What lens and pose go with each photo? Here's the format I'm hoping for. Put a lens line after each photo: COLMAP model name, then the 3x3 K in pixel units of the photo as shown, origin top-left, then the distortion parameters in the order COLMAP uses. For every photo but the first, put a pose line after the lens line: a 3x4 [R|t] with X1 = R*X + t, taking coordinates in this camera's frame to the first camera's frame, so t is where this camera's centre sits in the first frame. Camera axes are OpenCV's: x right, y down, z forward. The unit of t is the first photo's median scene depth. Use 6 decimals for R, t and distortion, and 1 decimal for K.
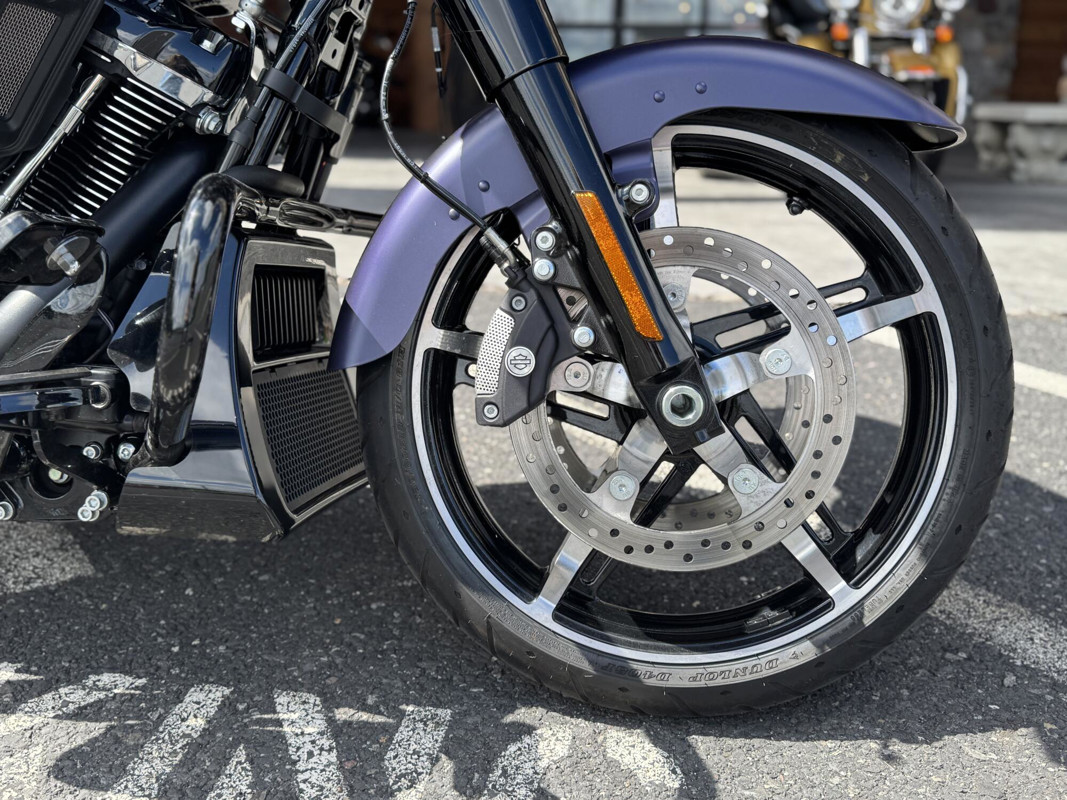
lens RADIAL K [[1089.1, 0, 555.0], [0, 1089.1, 396.0], [0, 0, 1]] dist [0.007873, 0.000000]
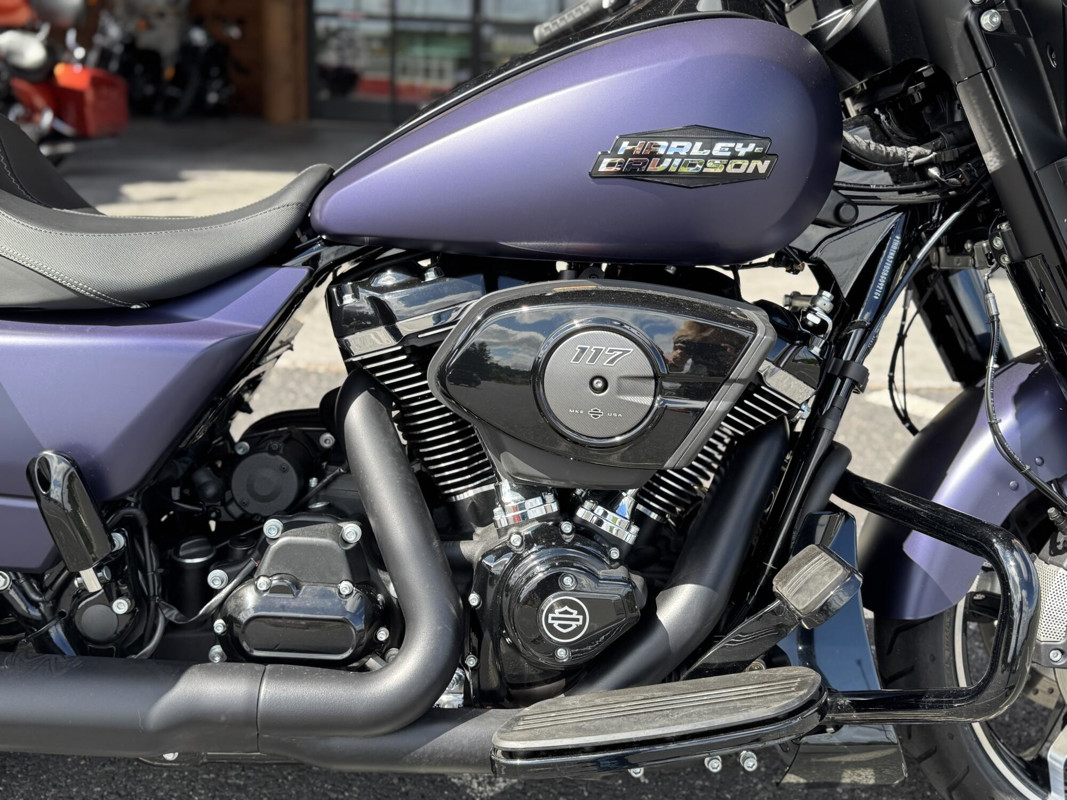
lens RADIAL K [[1089.1, 0, 529.5], [0, 1089.1, 399.1], [0, 0, 1]] dist [0.007873, 0.000000]
pose [[0.985727, -0.034275, 0.164827, -0.769027], [0.028451, 0.998889, 0.037567, -0.309520], [-0.165931, -0.032341, 0.985607, -0.060576]]
